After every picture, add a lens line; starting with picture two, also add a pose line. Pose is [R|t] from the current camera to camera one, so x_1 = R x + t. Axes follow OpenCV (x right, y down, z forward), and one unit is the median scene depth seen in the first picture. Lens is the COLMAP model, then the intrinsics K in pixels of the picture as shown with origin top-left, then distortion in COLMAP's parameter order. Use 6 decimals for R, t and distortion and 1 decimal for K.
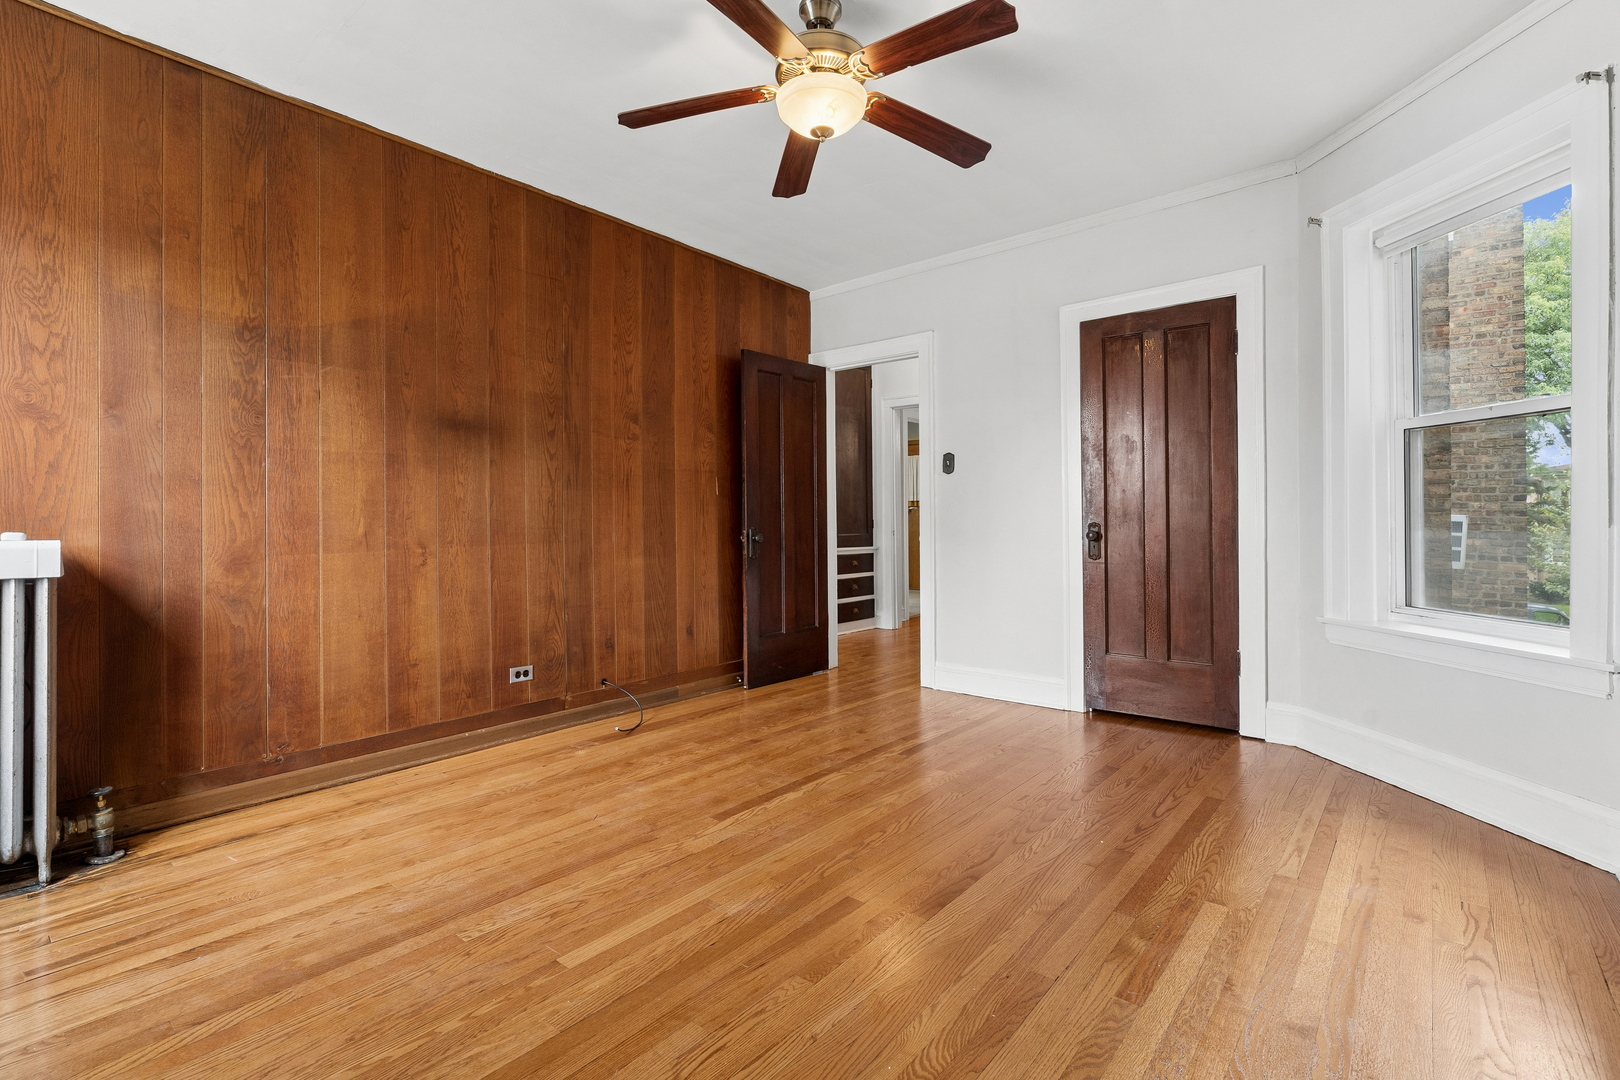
lens RADIAL K [[731.9, 0, 780.2], [0, 731.9, 517.7], [0, 0, 1]] dist [-0.011577, 0.000813]
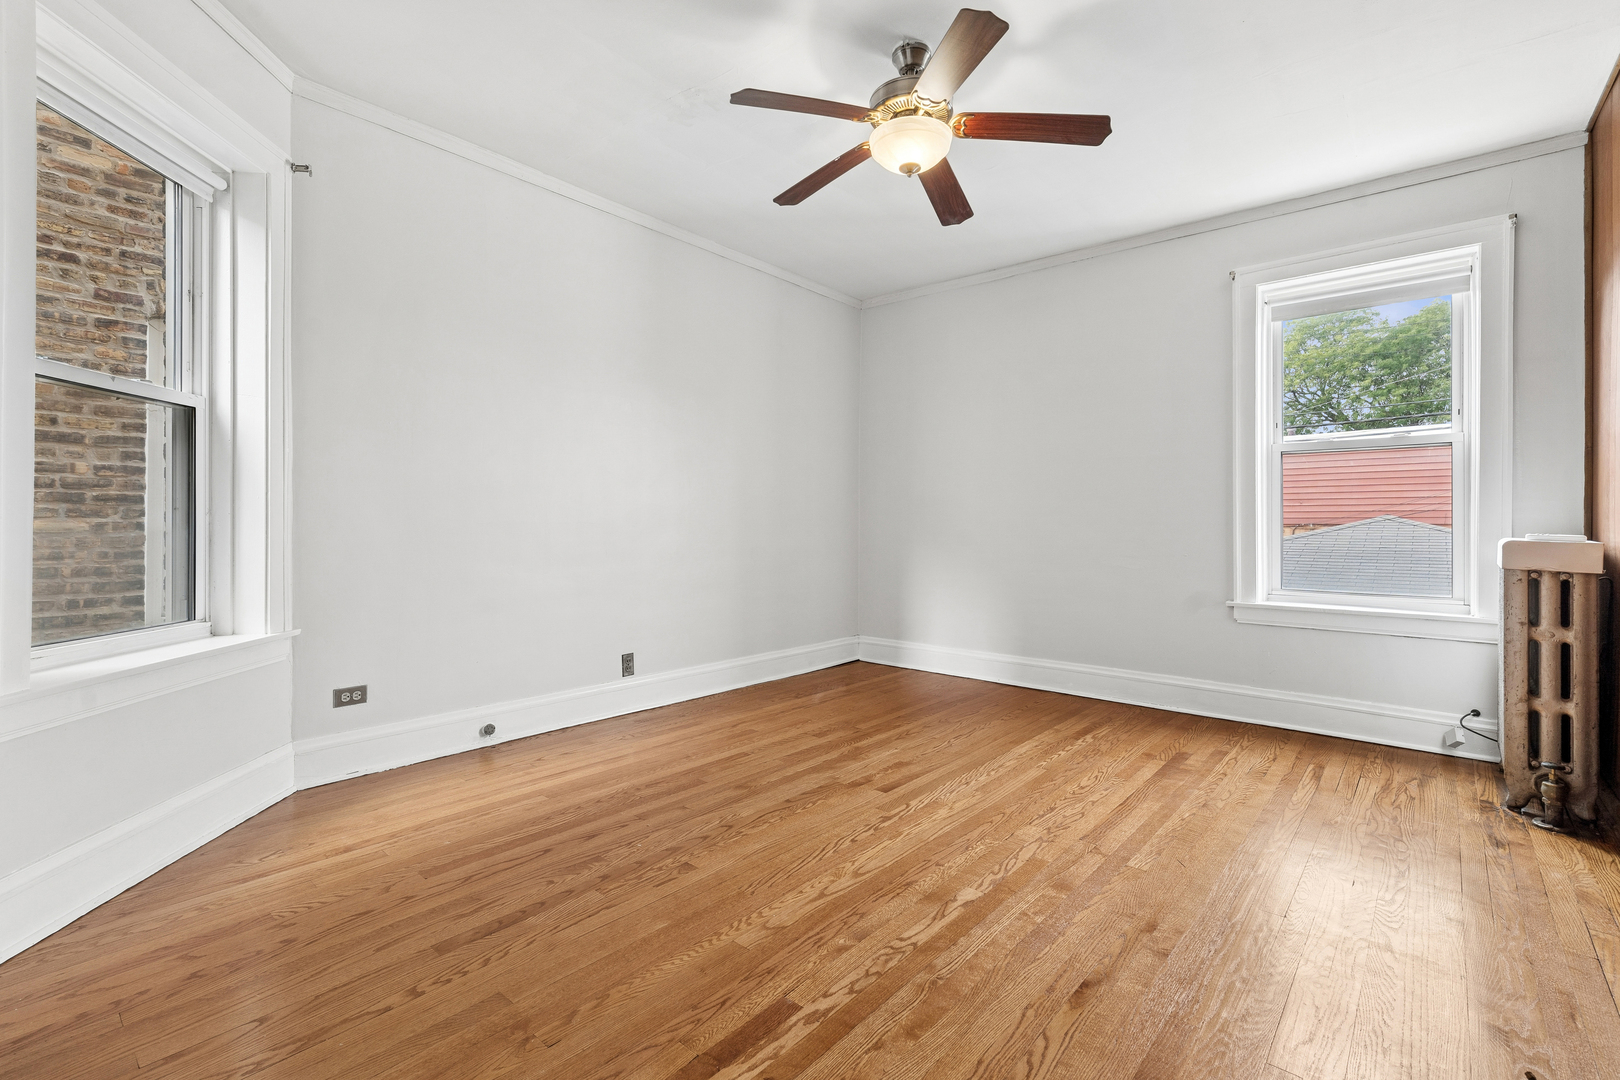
lens RADIAL K [[739.4, 0, 819.6], [0, 739.4, 534.9], [0, 0, 1]] dist [-0.000799, 0.001650]
pose [[-0.999432, -0.004650, -0.033372, 0.198192], [-0.004947, 0.999949, 0.008813, 0.013519], [0.033329, 0.008973, -0.999404, 1.767589]]
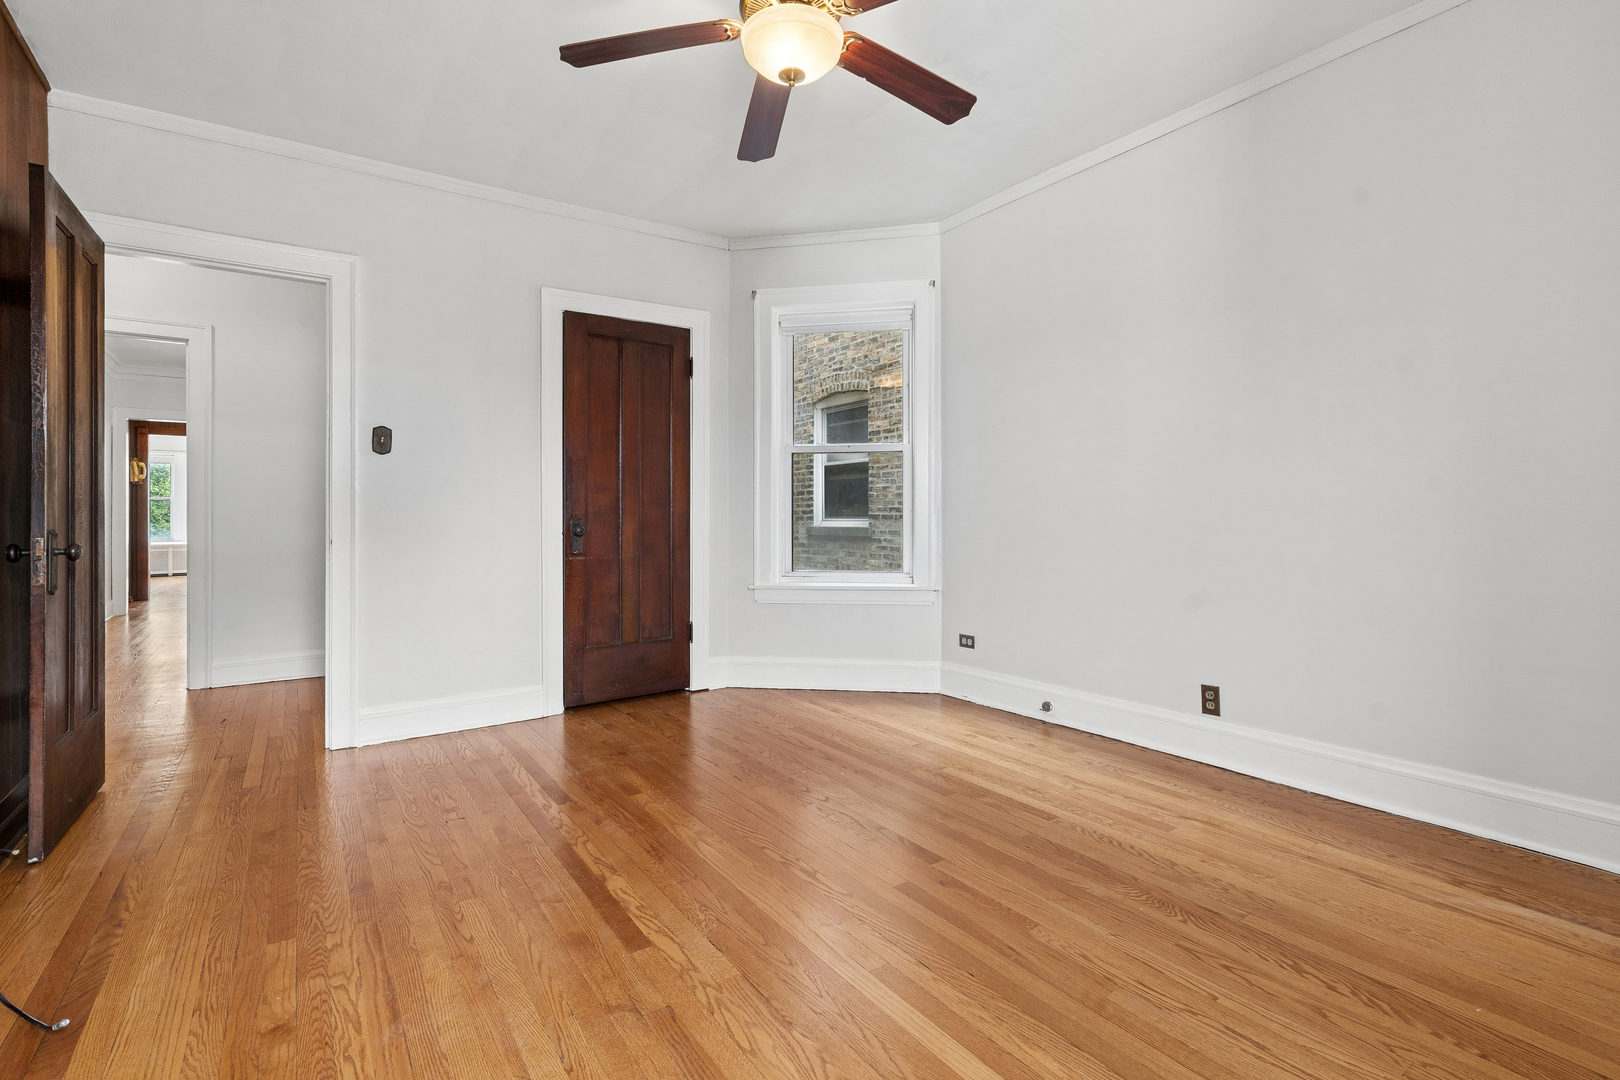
lens RADIAL K [[757.1, 0, 811.4], [0, 757.1, 514.0], [0, 0, 1]] dist [-0.001683, 0.000314]
pose [[0.236745, 0.000267, 0.971572, -0.696840], [0.002284, 0.999997, -0.000832, 0.005481], [-0.971569, 0.002415, 0.236744, 0.636386]]
